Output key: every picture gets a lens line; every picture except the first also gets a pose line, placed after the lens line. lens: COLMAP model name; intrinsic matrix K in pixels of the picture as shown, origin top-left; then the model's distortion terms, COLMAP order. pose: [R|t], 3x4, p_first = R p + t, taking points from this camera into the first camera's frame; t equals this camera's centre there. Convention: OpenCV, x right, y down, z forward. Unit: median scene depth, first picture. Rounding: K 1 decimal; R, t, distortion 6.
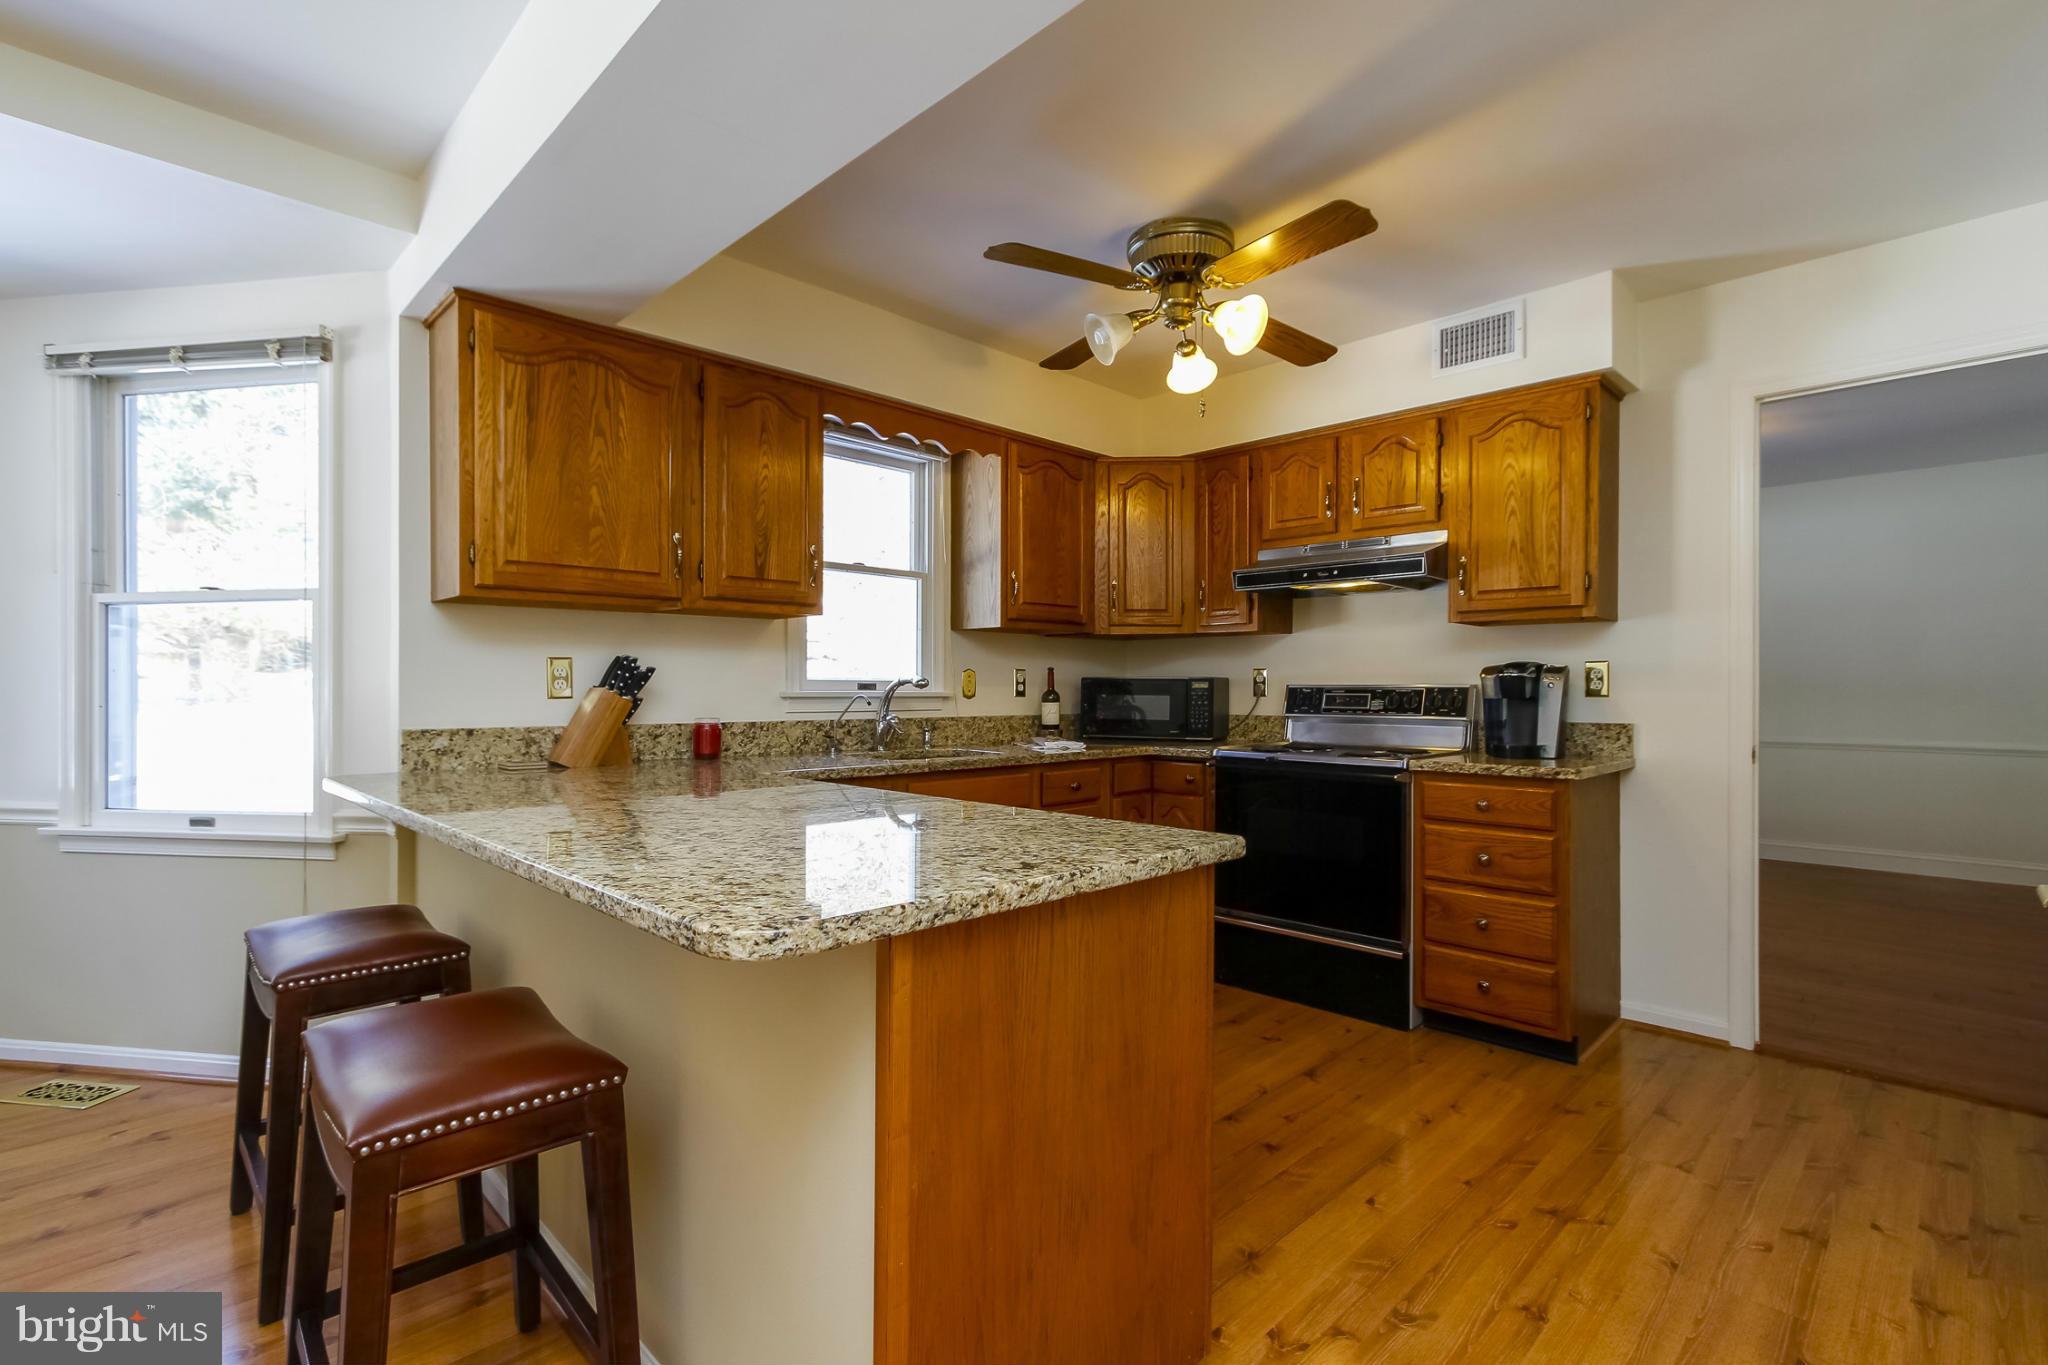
lens RADIAL K [[944.4, 0, 1016.9], [0, 944.4, 693.6], [0, 0, 1]] dist [0.003570, 0.001256]
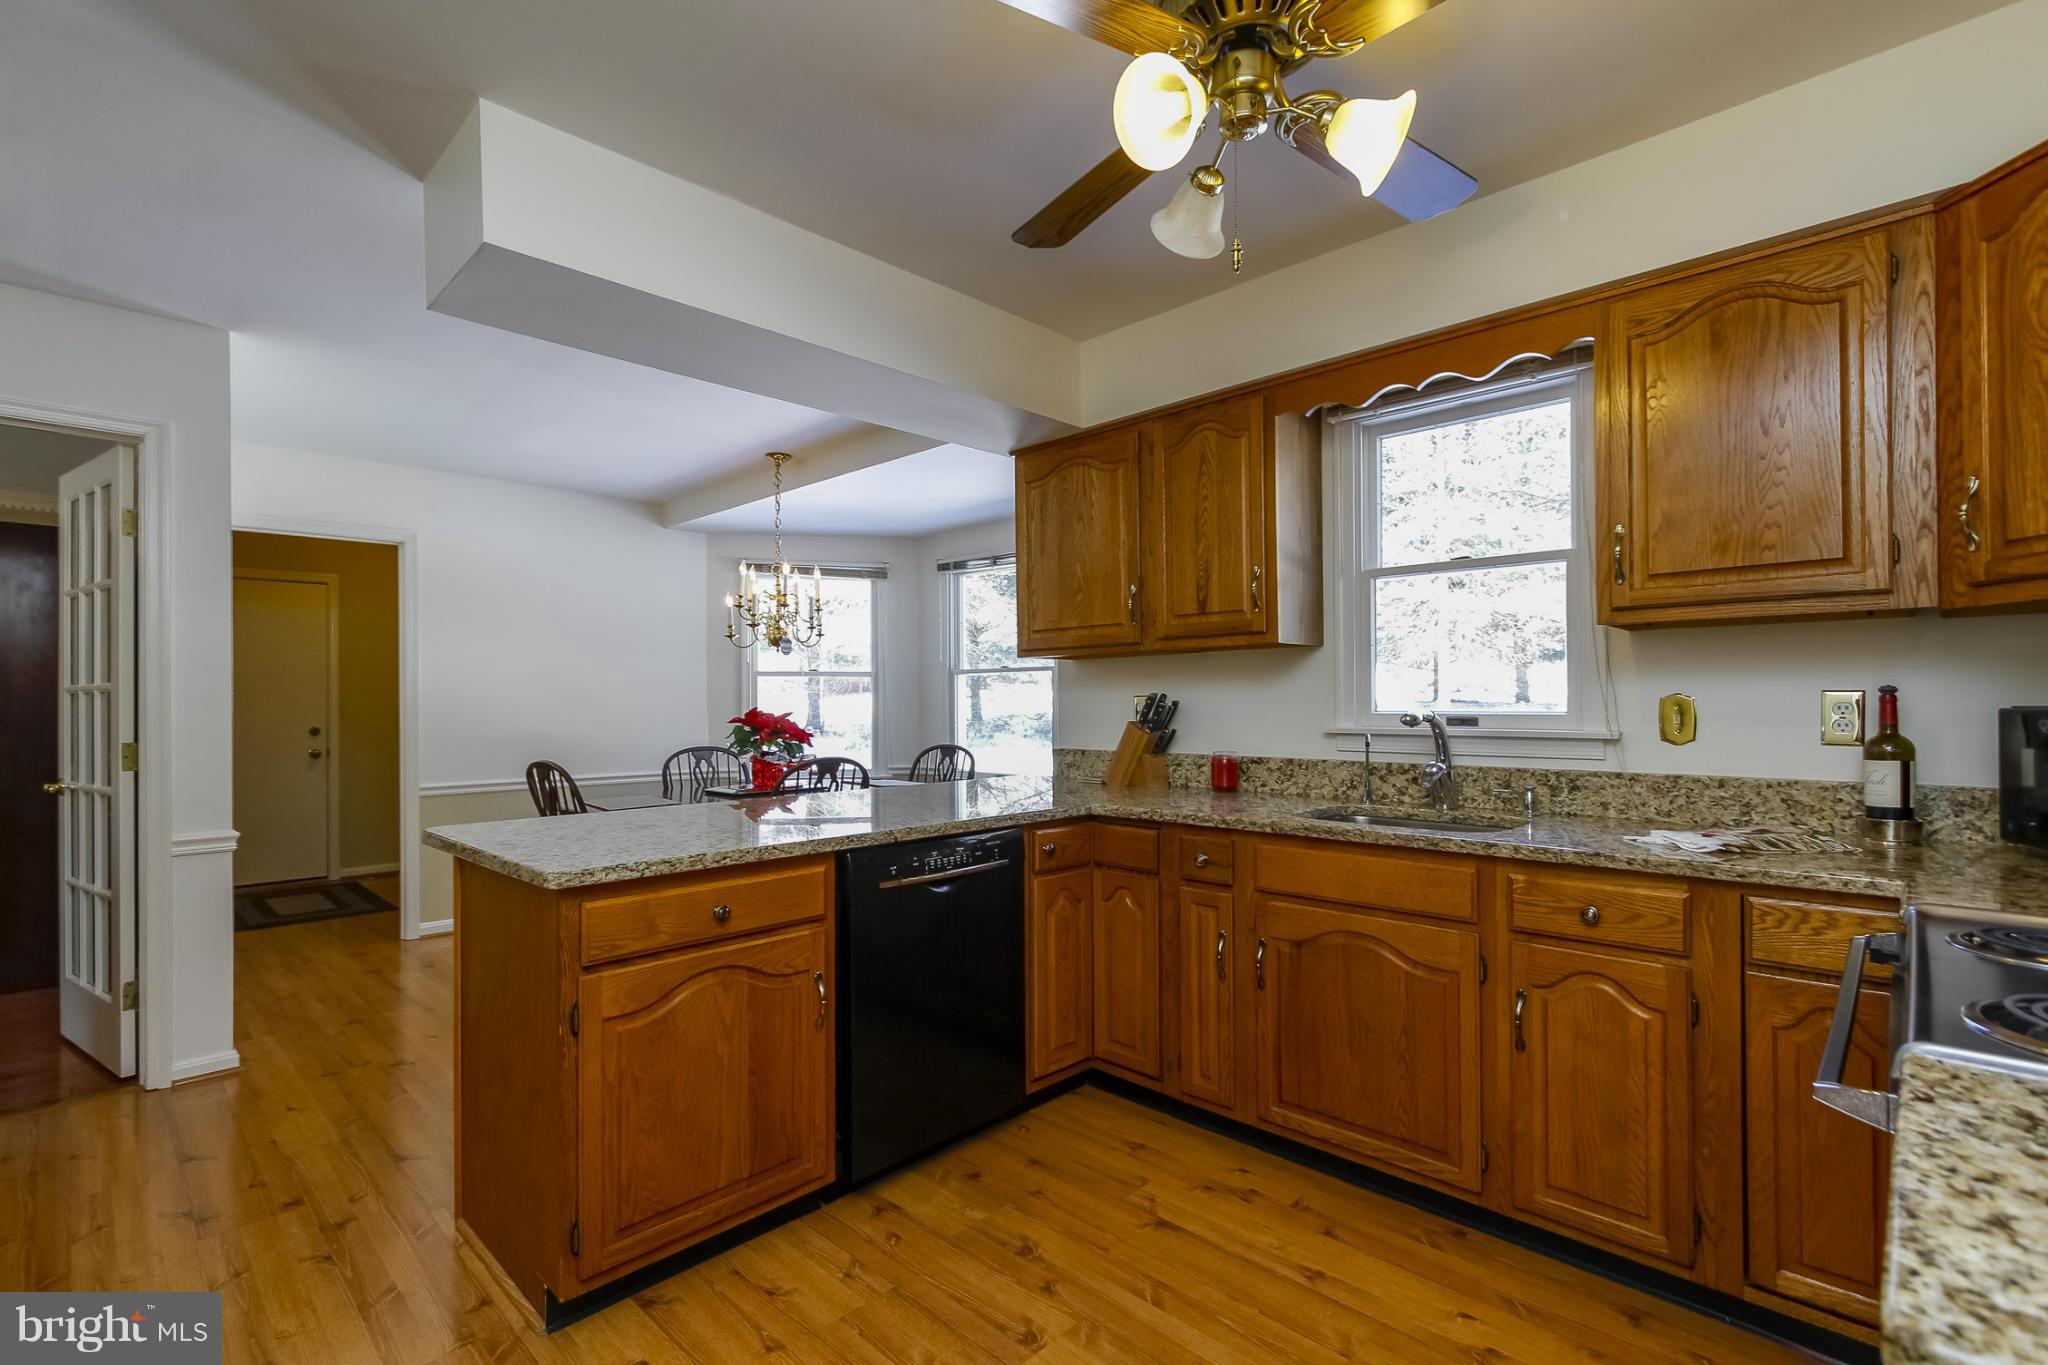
lens RADIAL K [[935.6, 0, 1017.1], [0, 935.6, 702.0], [0, 0, 1]] dist [0.005682, 0.000987]
pose [[0.020929, -0.002202, -0.999779, 0.656130], [0.000146, 0.999998, -0.002200, -0.024536], [0.999781, -0.000100, 0.020930, 0.731448]]
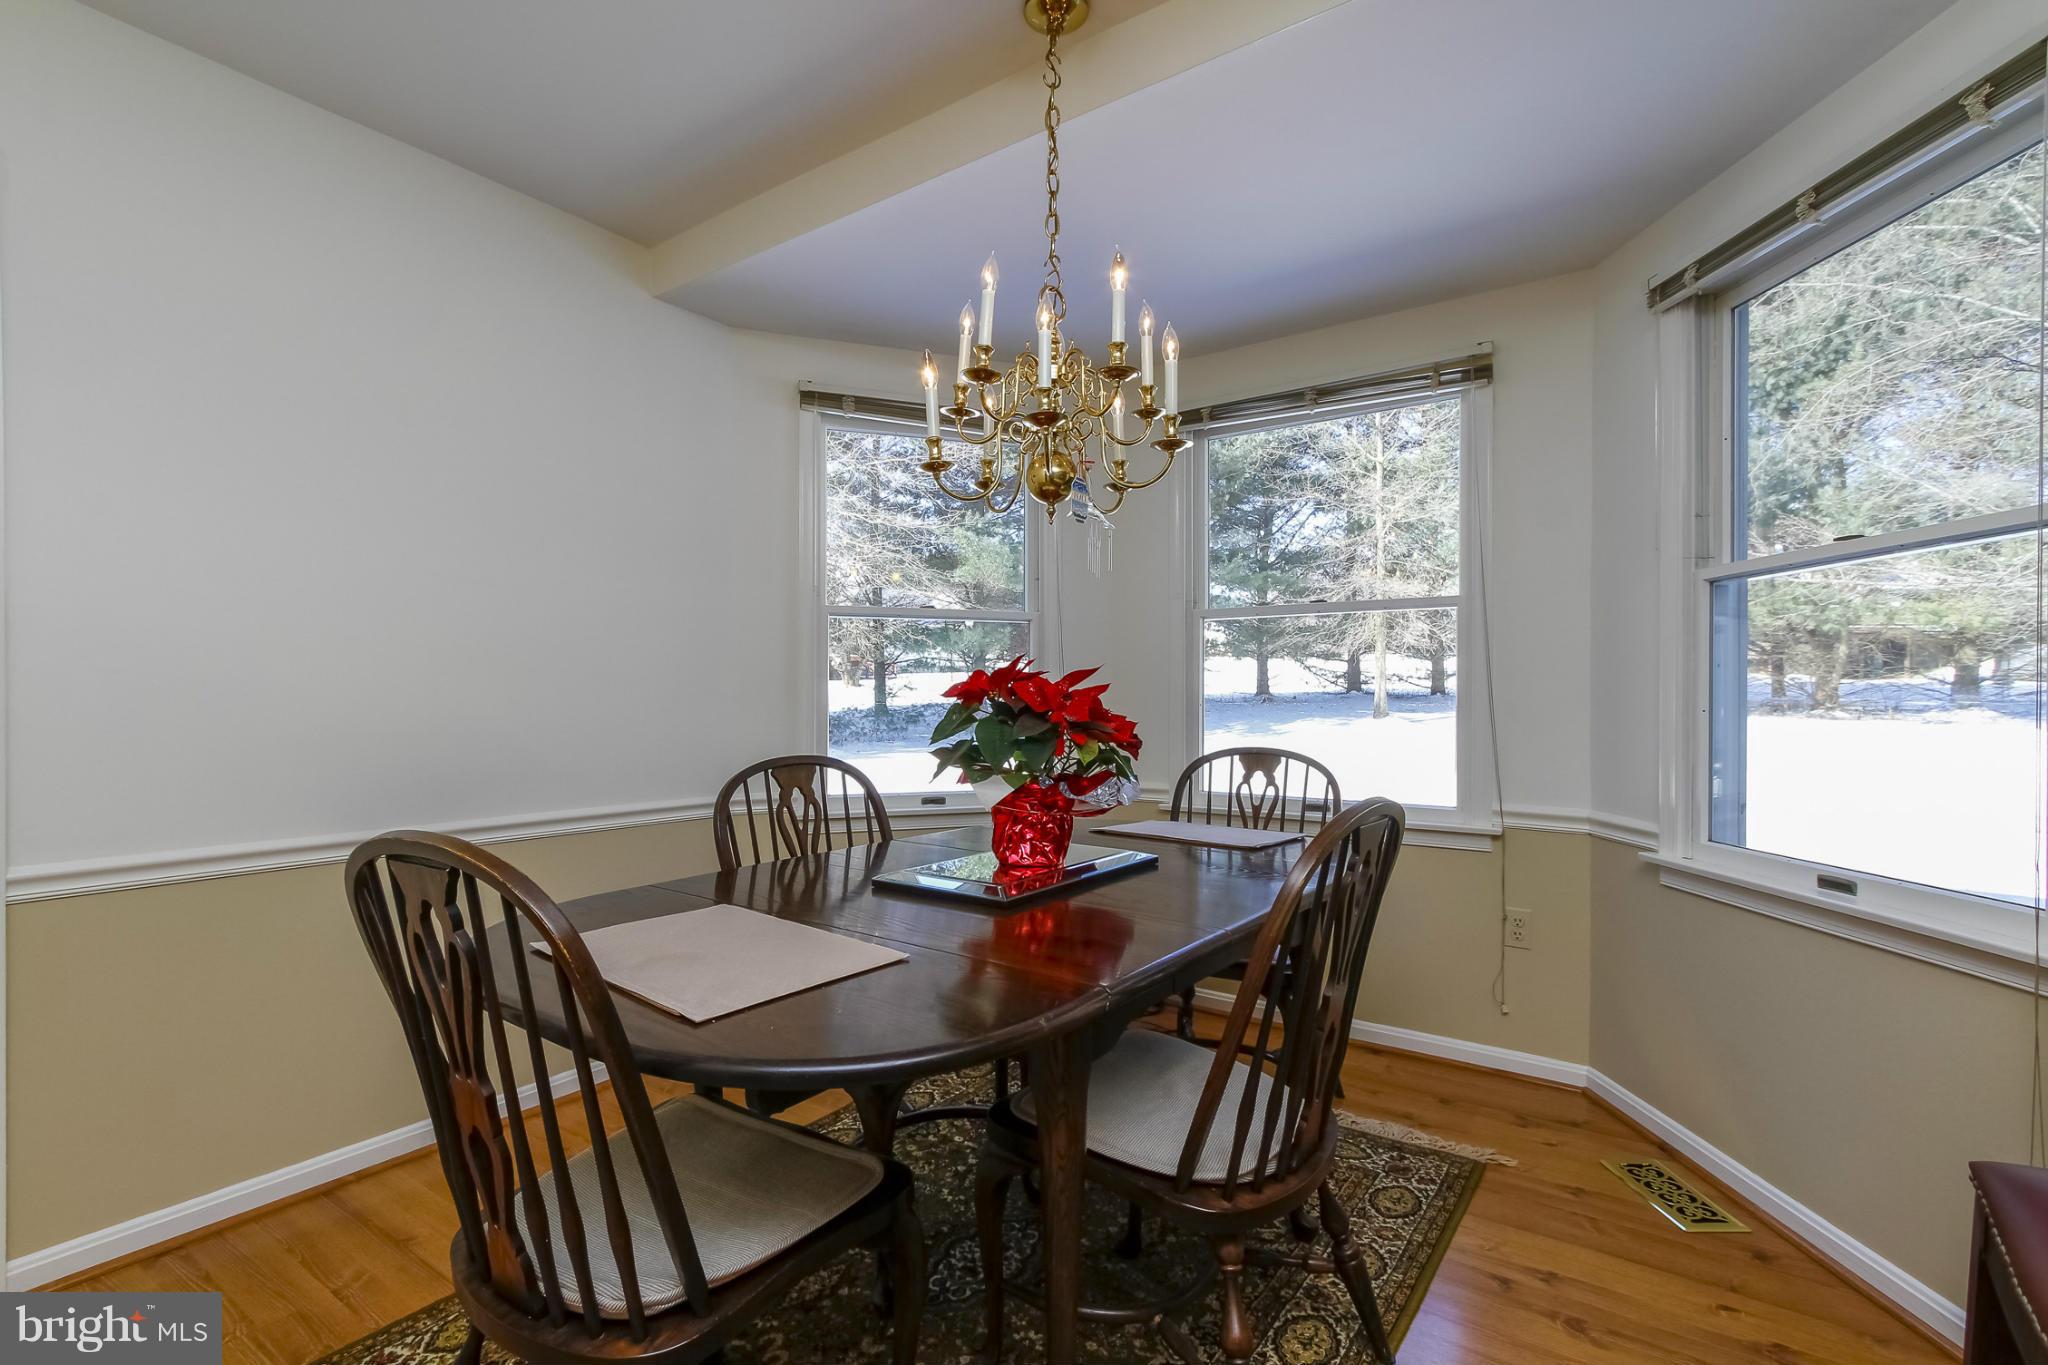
lens RADIAL K [[944.4, 0, 1016.9], [0, 944.4, 693.6], [0, 0, 1]] dist [0.003570, 0.001256]
pose [[0.180380, -0.001128, -0.983596, -0.261357], [-0.006341, 0.999977, -0.002310, 0.004069], [0.983577, 0.006654, 0.180369, 0.262113]]
